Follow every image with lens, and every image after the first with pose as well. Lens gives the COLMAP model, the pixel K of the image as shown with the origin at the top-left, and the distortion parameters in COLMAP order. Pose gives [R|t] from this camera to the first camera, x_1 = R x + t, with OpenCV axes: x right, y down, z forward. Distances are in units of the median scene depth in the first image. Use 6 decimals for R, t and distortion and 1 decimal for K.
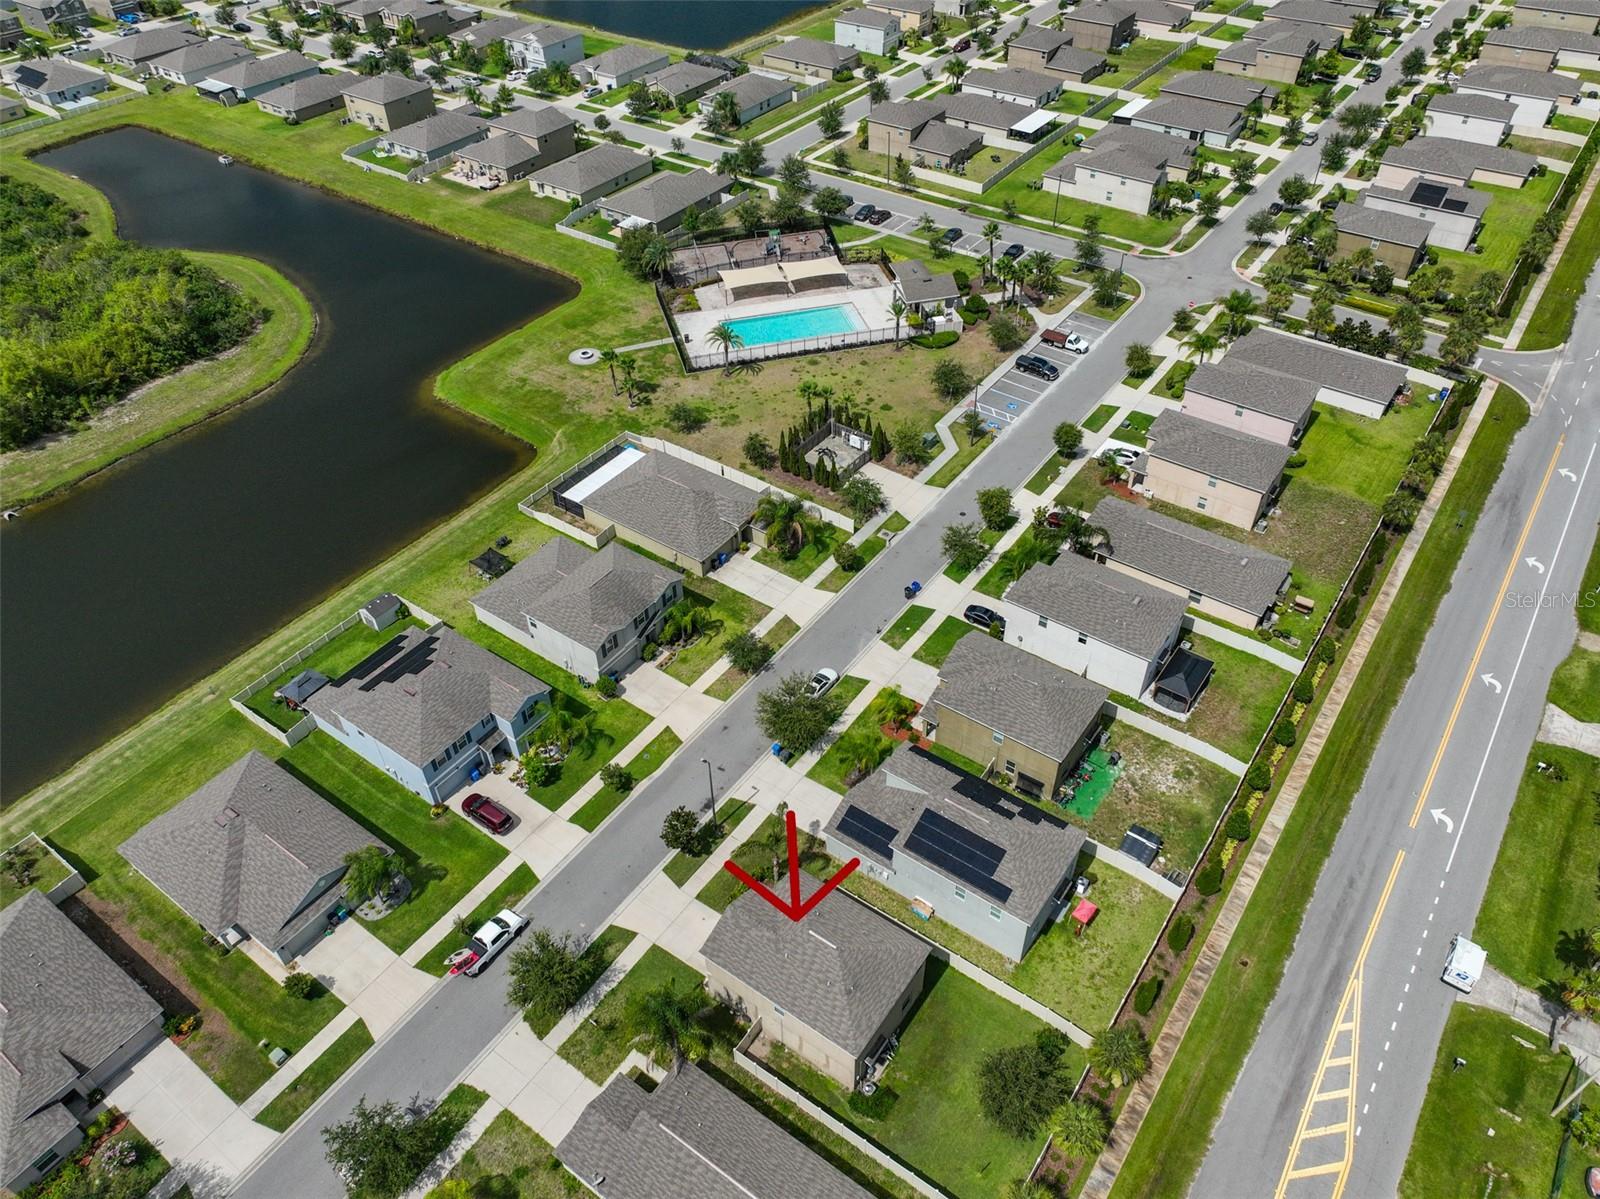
lens RADIAL K [[1122.6, 0, 799.7], [0, 1122.6, 590.3], [0, 0, 1]] dist [0.001342, 0.016657]
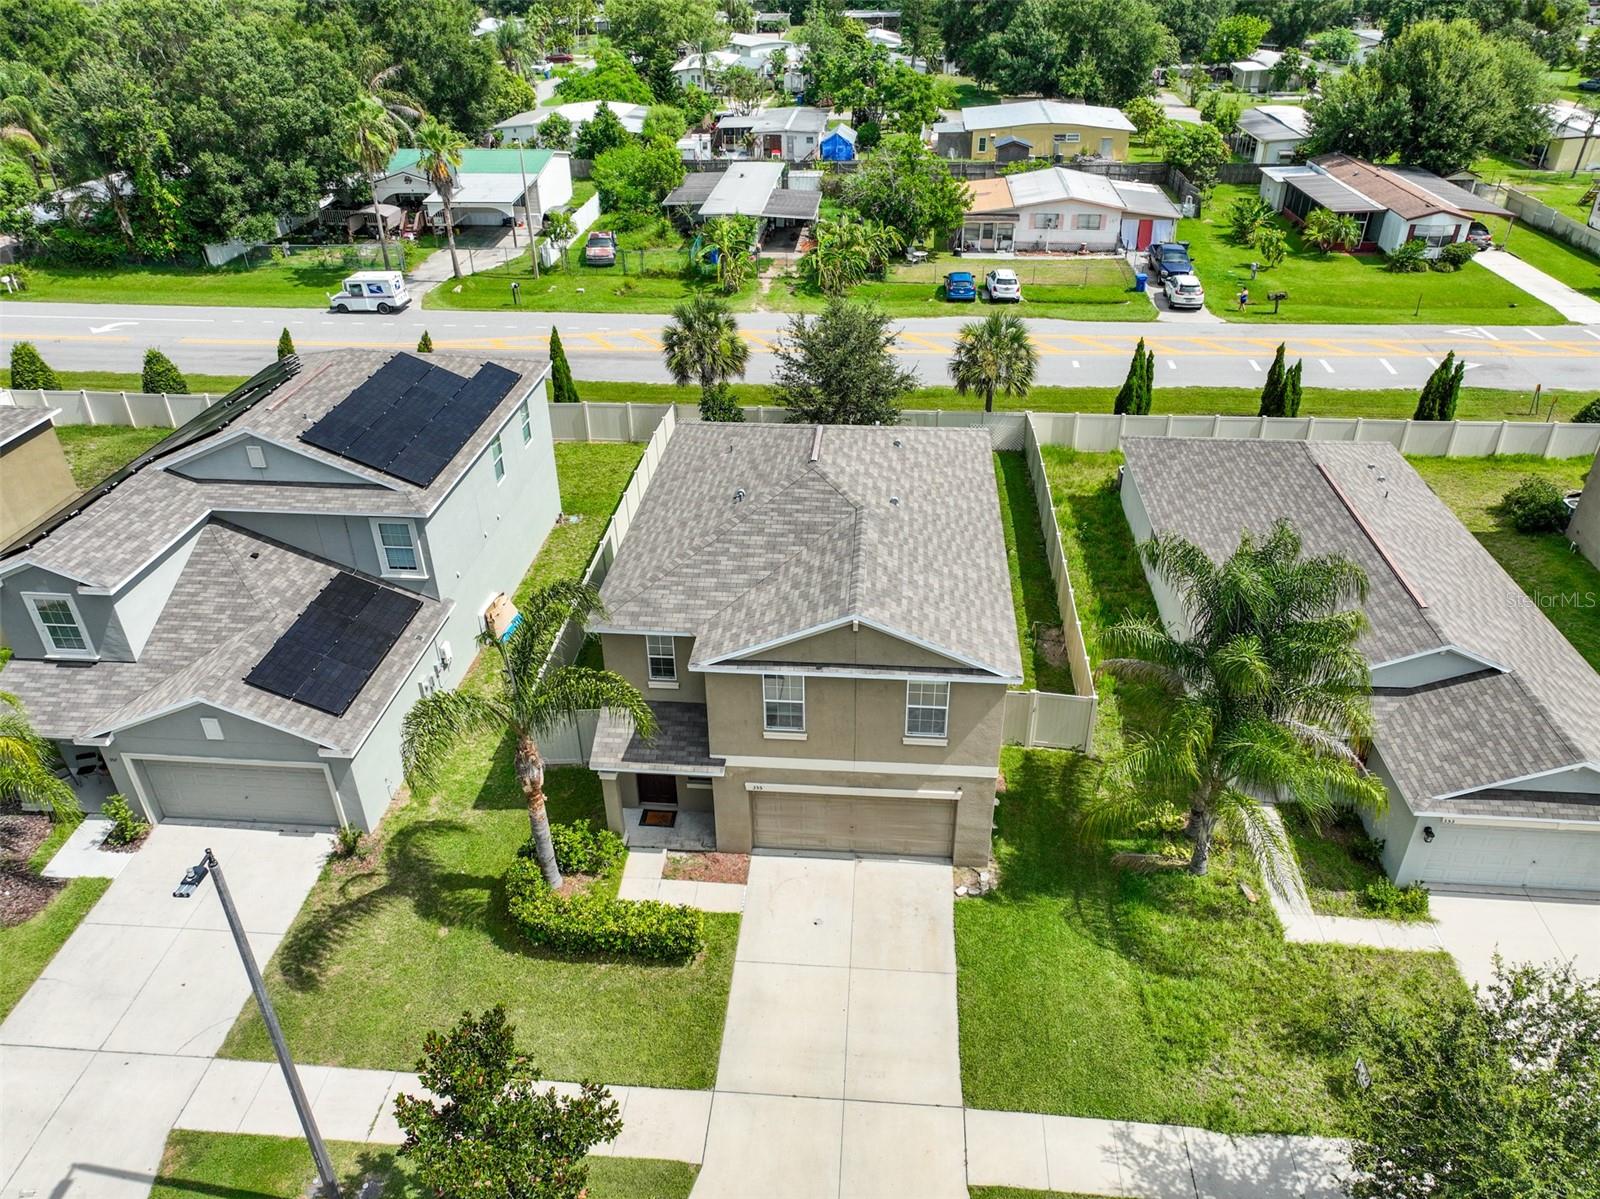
lens RADIAL K [[1122.6, 0, 808.3], [0, 1122.6, 604.8], [0, 0, 1]] dist [0.001342, 0.016657]
pose [[-0.507077, -0.439981, 0.741141, -0.135661], [0.581333, 0.460263, 0.670976, 0.040174], [-0.636336, 0.771087, 0.022386, 0.507030]]
